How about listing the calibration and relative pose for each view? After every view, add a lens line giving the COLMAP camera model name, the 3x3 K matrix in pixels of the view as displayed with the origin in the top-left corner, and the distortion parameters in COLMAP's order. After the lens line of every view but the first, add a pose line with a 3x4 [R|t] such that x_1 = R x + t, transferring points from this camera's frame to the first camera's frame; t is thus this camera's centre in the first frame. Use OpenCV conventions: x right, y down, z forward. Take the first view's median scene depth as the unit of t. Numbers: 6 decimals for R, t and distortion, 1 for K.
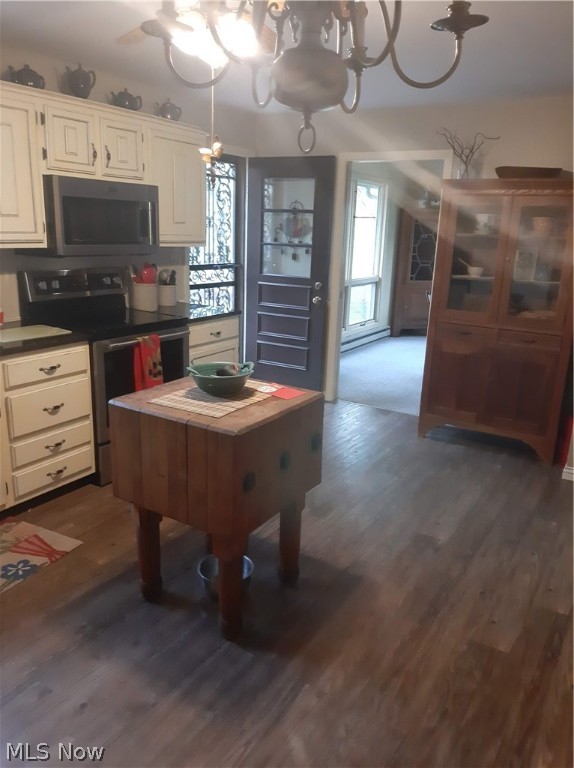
lens RADIAL K [[588.3, 0, 282.8], [0, 588.3, 385.3], [0, 0, 1]] dist [0.058305, -0.118262]
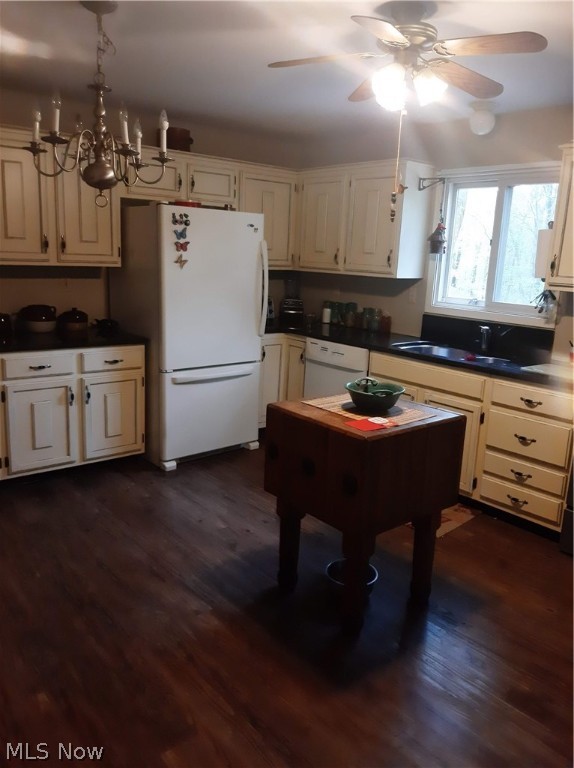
lens RADIAL K [[588.3, 0, 282.9], [0, 588.3, 383.1], [0, 0, 1]] dist [0.058305, -0.118262]
pose [[-0.302850, 0.165572, -0.938546, 0.990883], [-0.301246, 0.917671, 0.259095, -0.272762], [0.904175, 0.361200, -0.228039, 1.143343]]
